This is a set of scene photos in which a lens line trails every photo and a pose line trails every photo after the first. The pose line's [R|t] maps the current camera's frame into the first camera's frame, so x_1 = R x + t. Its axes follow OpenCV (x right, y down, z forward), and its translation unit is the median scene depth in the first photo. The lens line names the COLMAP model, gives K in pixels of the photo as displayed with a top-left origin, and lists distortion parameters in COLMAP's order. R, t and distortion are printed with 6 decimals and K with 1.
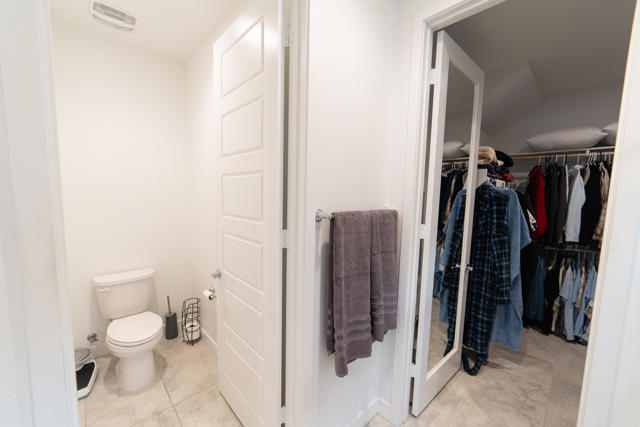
lens RADIAL K [[251.1, 0, 320.0], [0, 251.1, 213.5], [0, 0, 1]] dist [-0.012638, 0.000401]
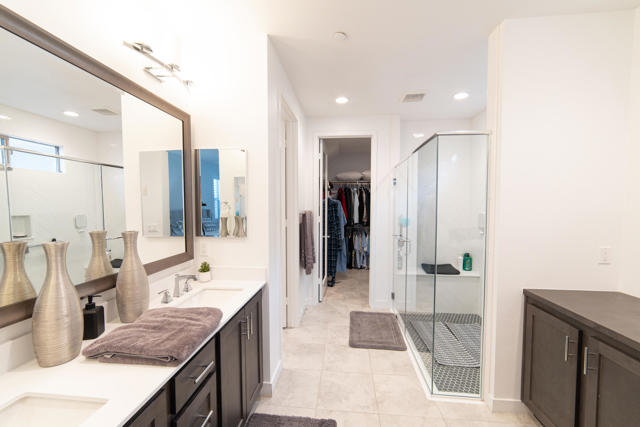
lens RADIAL K [[251.1, 0, 320.0], [0, 251.1, 213.5], [0, 0, 1]] dist [-0.012638, 0.000401]
pose [[0.756314, -0.050371, 0.652267, -0.778993], [0.074968, 0.997137, -0.009923, 0.030693], [-0.649900, 0.056404, 0.757924, -0.558834]]
